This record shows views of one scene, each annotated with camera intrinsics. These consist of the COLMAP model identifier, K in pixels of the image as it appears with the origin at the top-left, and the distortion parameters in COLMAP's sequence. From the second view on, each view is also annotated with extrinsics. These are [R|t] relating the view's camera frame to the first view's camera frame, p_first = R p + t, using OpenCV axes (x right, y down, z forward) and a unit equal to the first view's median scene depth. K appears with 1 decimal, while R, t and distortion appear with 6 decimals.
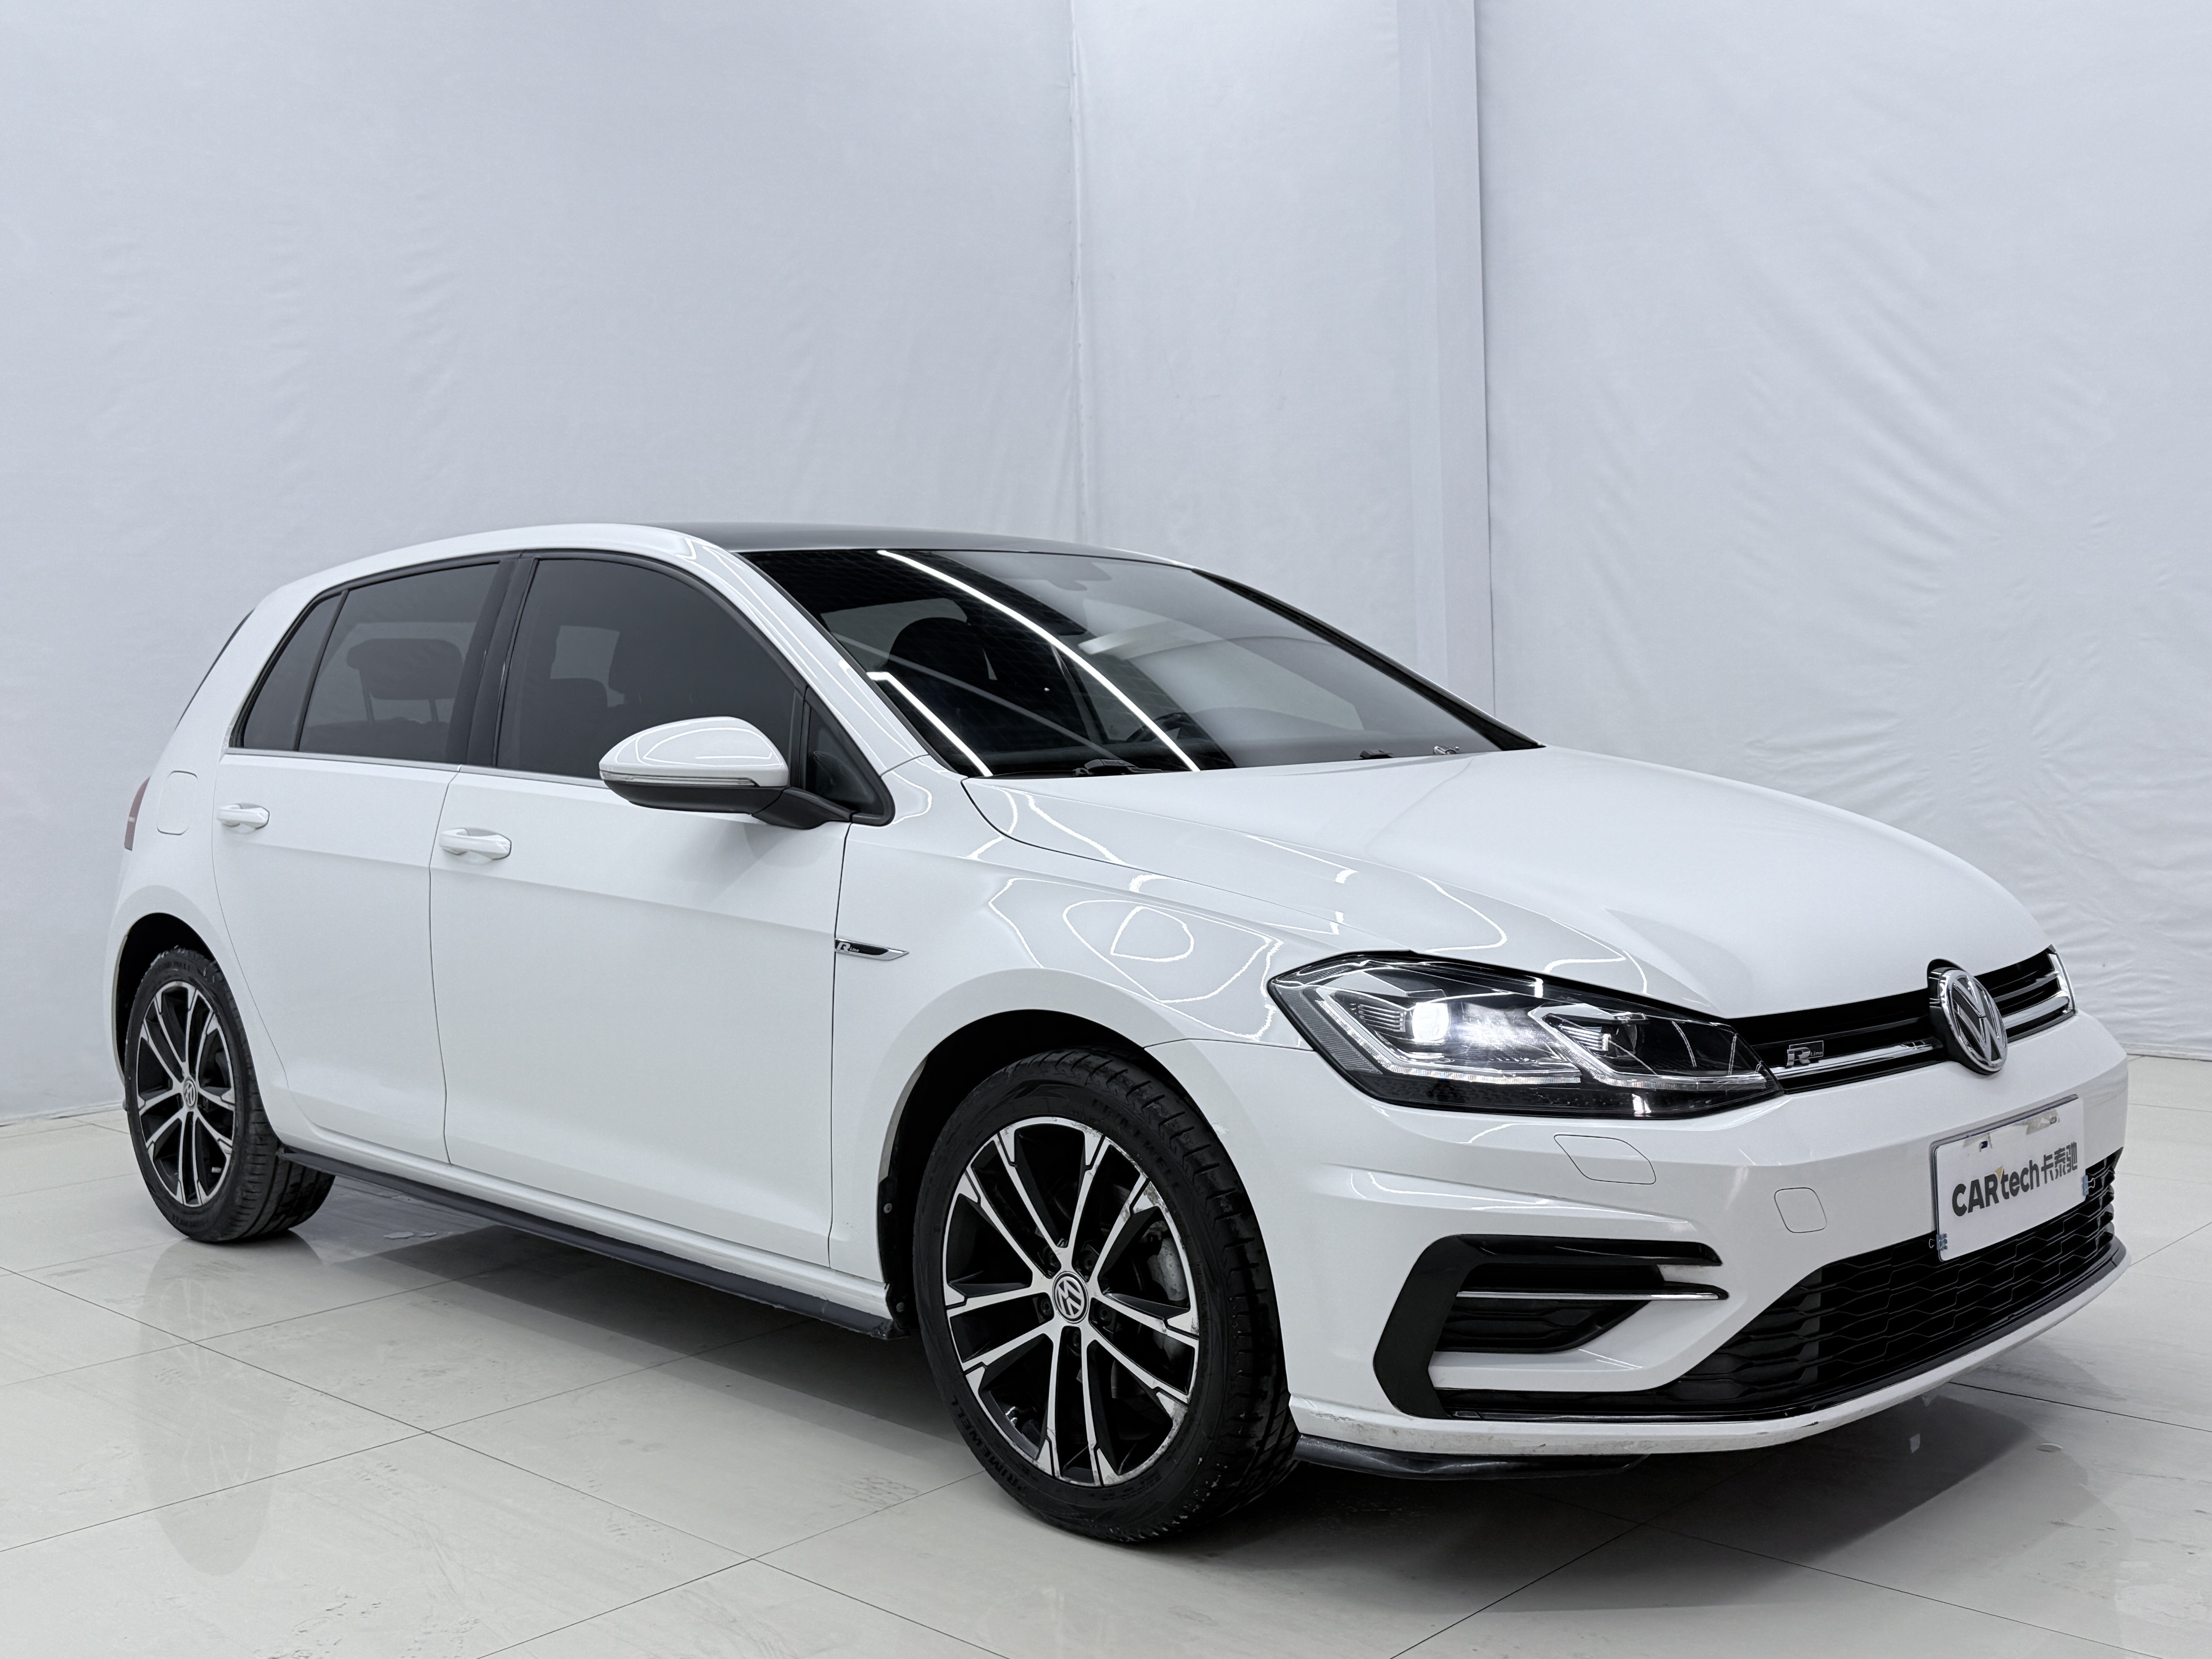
lens RADIAL K [[2316.1, 0, 1106.0], [0, 2316.1, 829.5], [0, 0, 1]] dist [0.194737, -0.458116]
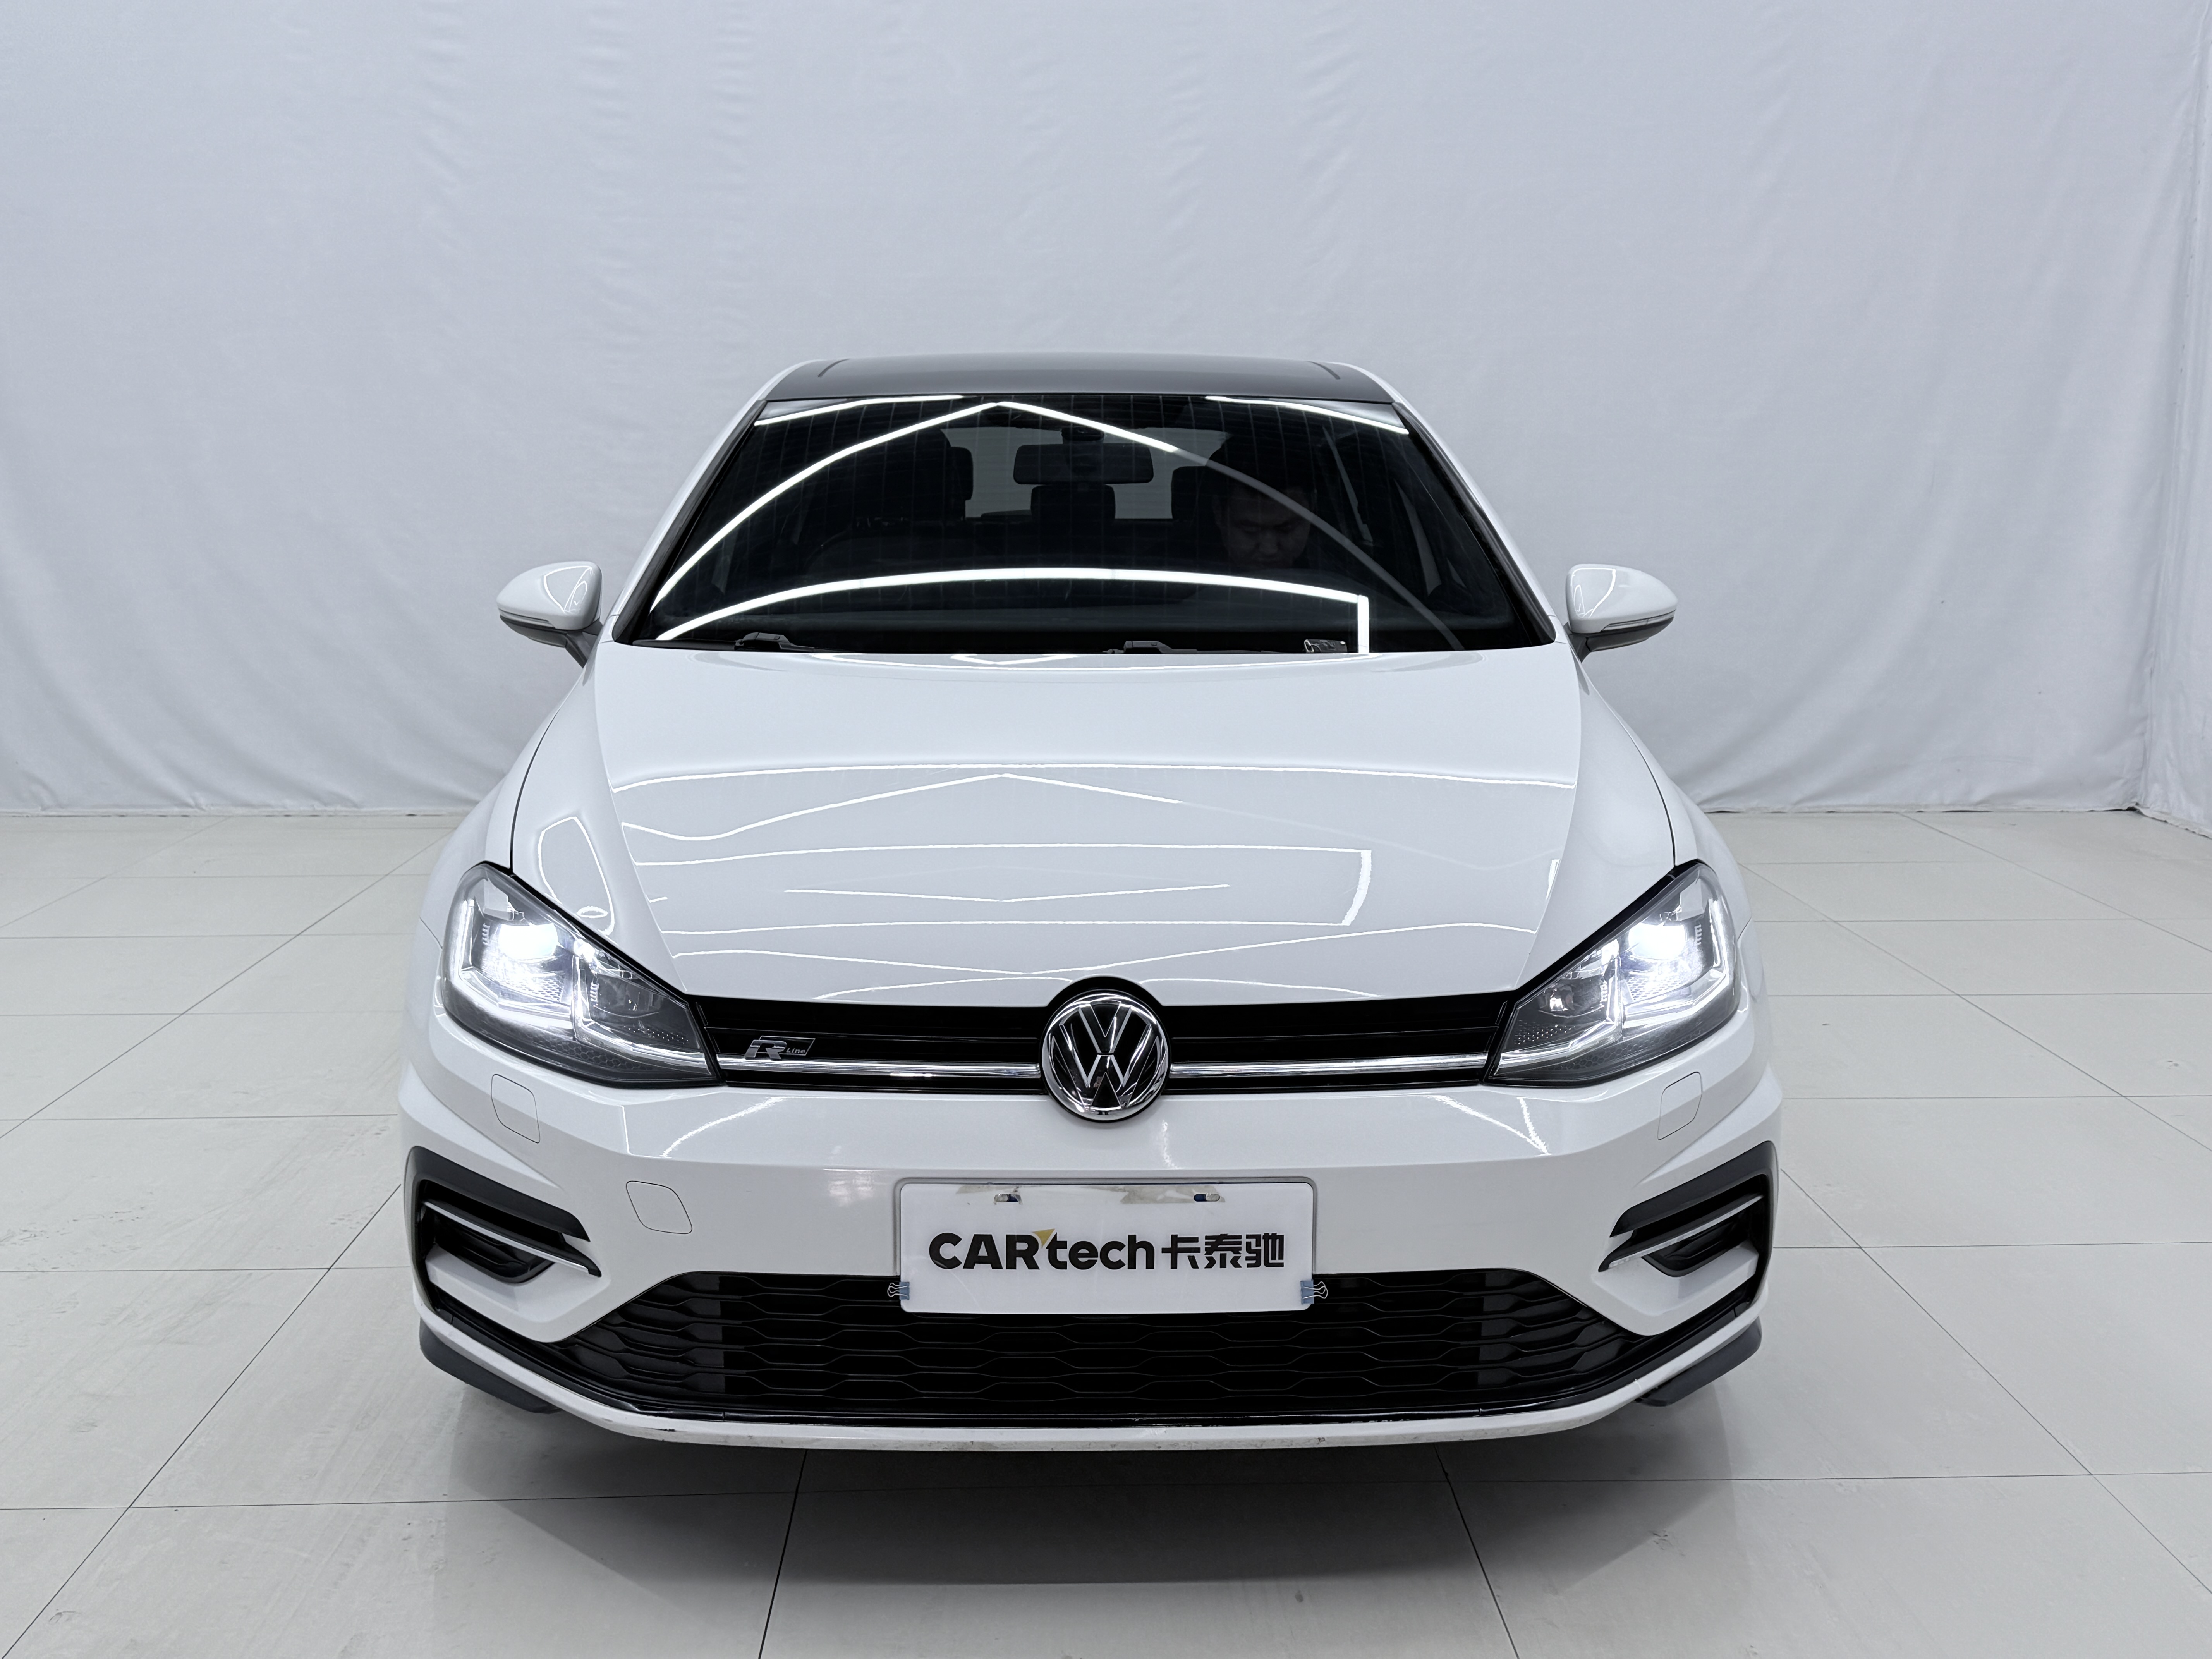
lens RADIAL K [[2316.1, 0, 1106.0], [0, 2316.1, 829.5], [0, 0, 1]] dist [0.194737, -0.458116]
pose [[0.705023, 0.150149, -0.693108, 0.959190], [-0.059841, 0.986440, 0.152824, -0.128342], [0.706656, -0.066268, 0.704447, 0.441352]]
